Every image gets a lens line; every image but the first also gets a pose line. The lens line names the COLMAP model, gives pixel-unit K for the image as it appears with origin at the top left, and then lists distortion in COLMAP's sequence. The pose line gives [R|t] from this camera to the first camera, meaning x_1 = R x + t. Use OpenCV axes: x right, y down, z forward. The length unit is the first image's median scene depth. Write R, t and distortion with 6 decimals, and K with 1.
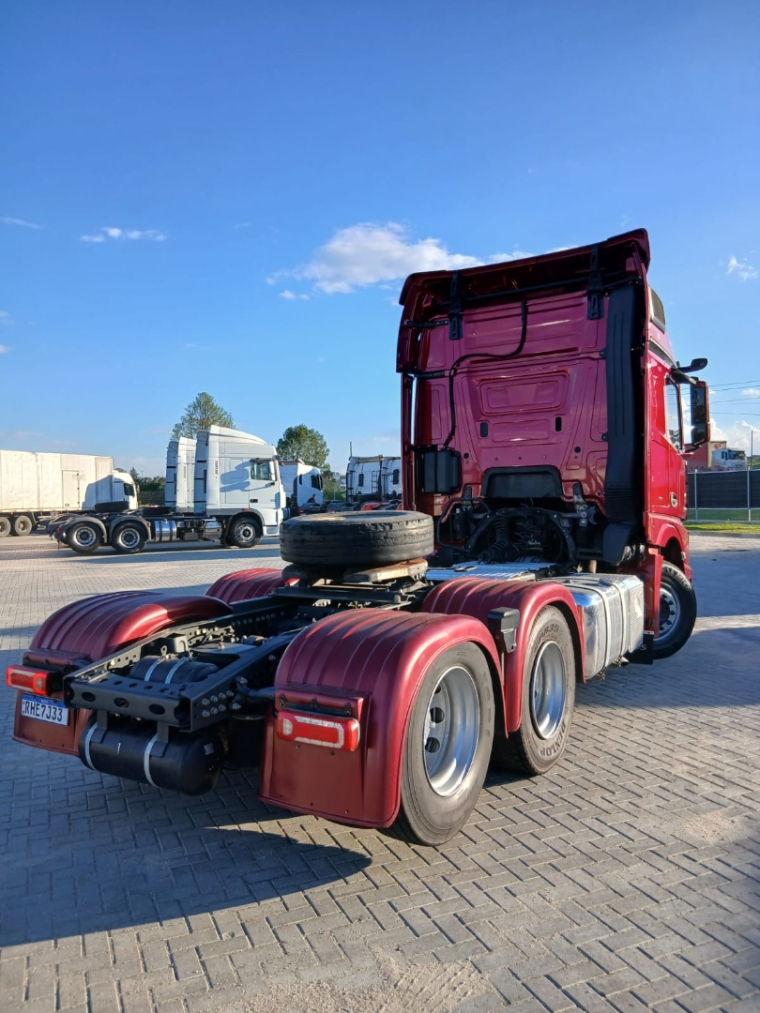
lens RADIAL K [[753.6, 0, 378.0], [0, 753.6, 503.4], [0, 0, 1]] dist [0.070105, -0.123773]
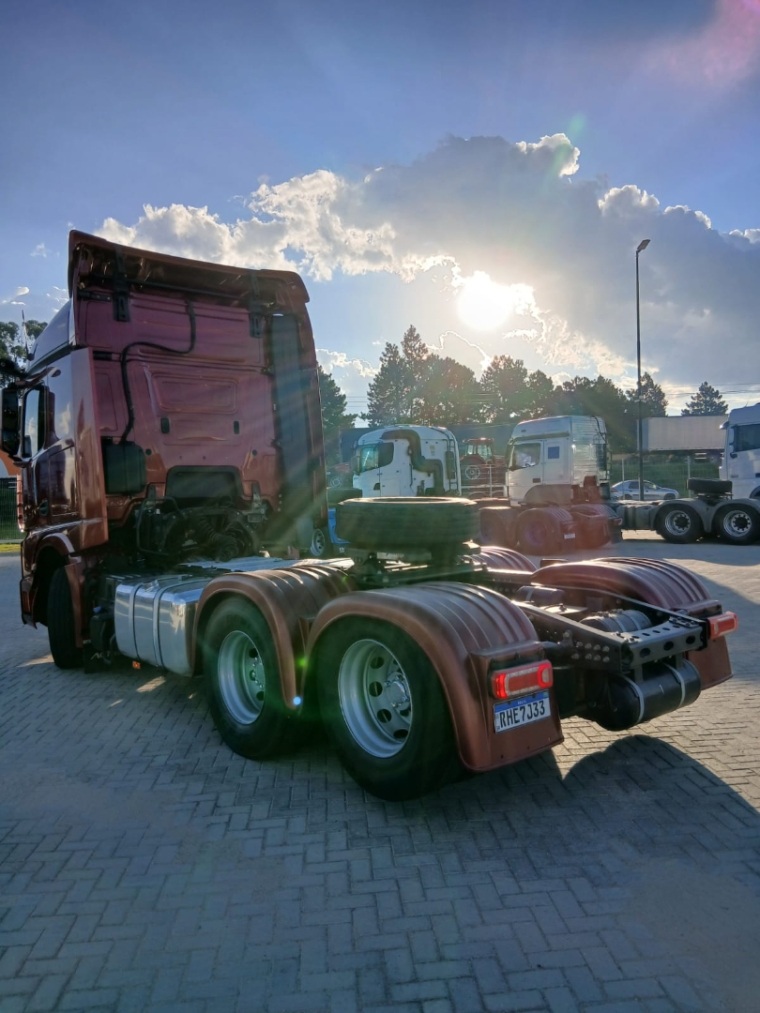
lens RADIAL K [[753.6, 0, 378.0], [0, 753.6, 503.4], [0, 0, 1]] dist [0.070105, -0.123773]
pose [[0.324332, -0.001648, 0.945942, -0.716221], [0.037259, 0.999245, -0.011034, 0.021523], [-0.945209, 0.038823, 0.324148, 0.477250]]
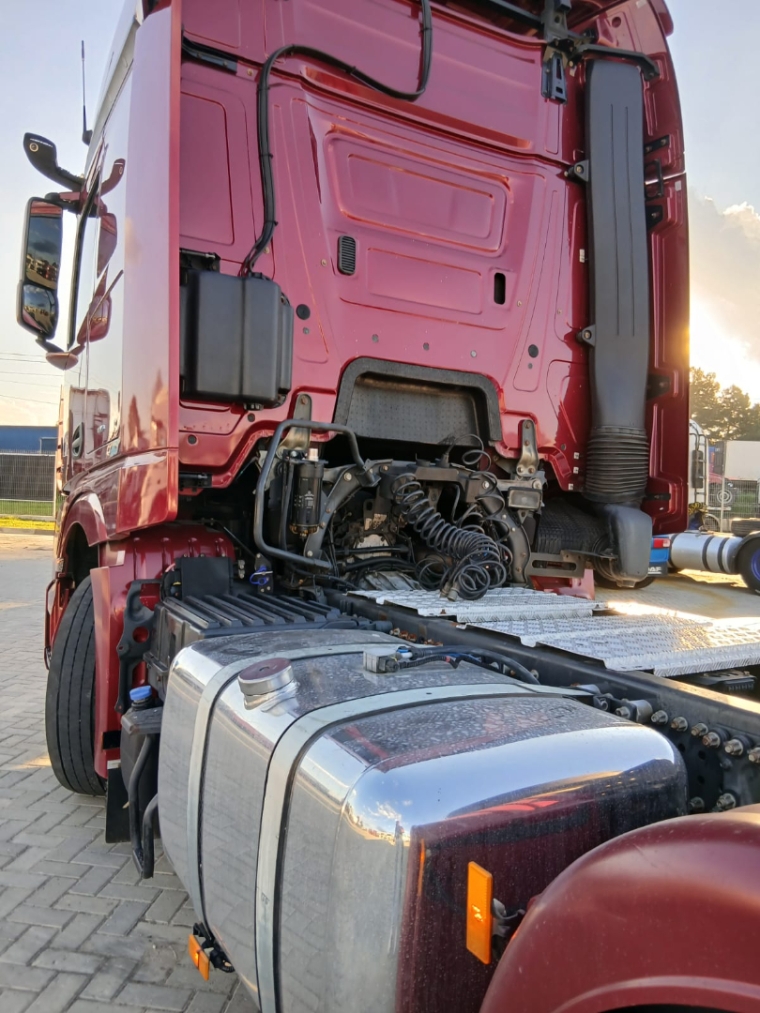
lens RADIAL K [[753.6, 0, 378.0], [0, 753.6, 503.4], [0, 0, 1]] dist [0.070105, -0.123773]
pose [[0.492358, 0.041630, 0.869397, -0.201982], [-0.049656, 0.998572, -0.019694, 0.040744], [-0.868975, -0.033474, 0.493722, 0.842815]]
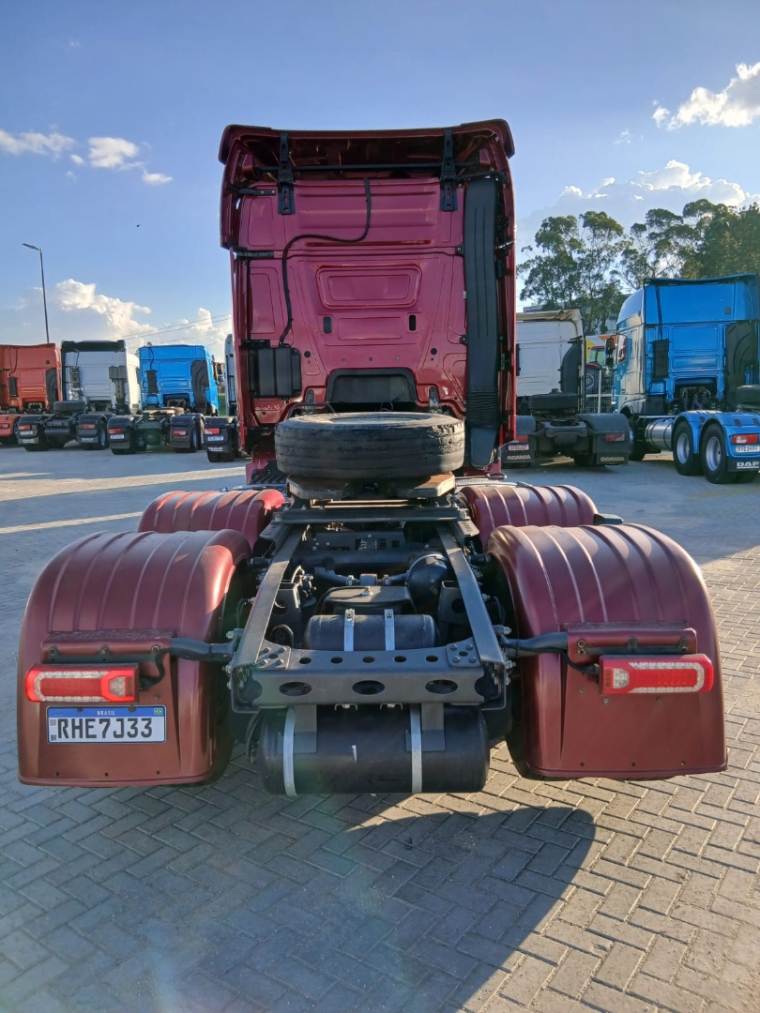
lens RADIAL K [[761.2, 0, 375.7], [0, 761.2, 506.4], [0, 0, 1]] dist [0.069689, -0.126006]
pose [[0.852891, -0.064416, 0.518100, -0.310859], [0.004135, 0.993162, 0.116673, 0.010540], [-0.522072, -0.097367, 0.847325, 0.201773]]
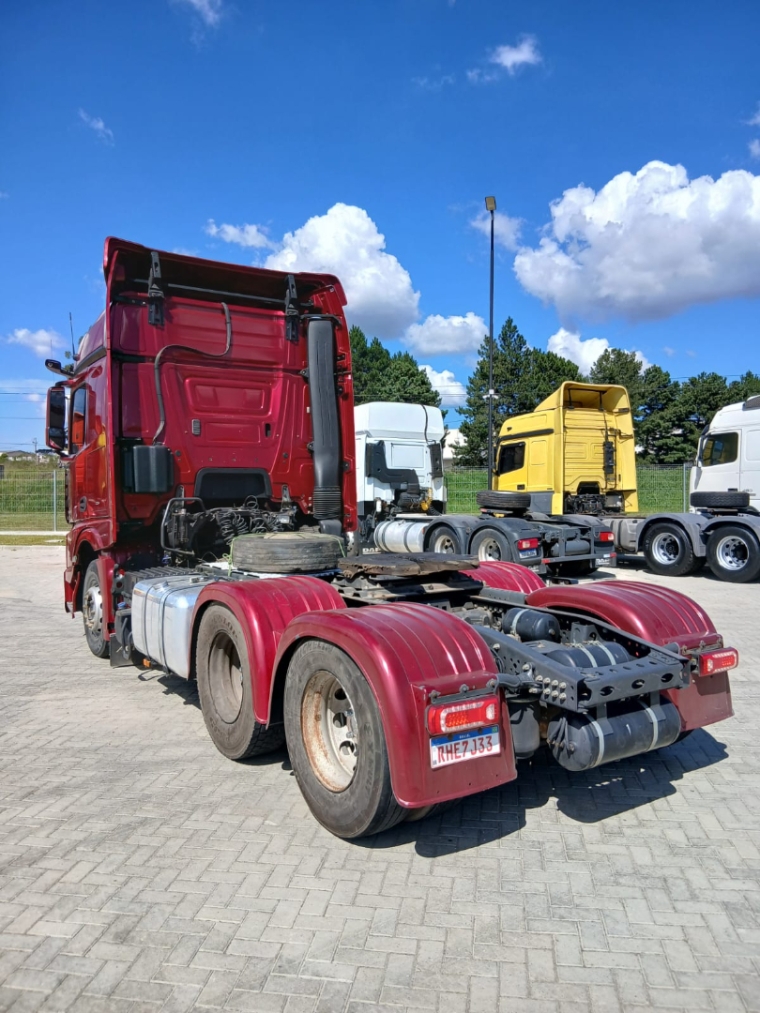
lens RADIAL K [[753.6, 0, 378.0], [0, 753.6, 503.4], [0, 0, 1]] dist [0.070105, -0.123773]
pose [[0.431402, 0.002904, 0.902155, -0.675139], [0.002890, 0.999985, -0.004601, 0.004985], [-0.902155, 0.004593, 0.431387, 0.400389]]
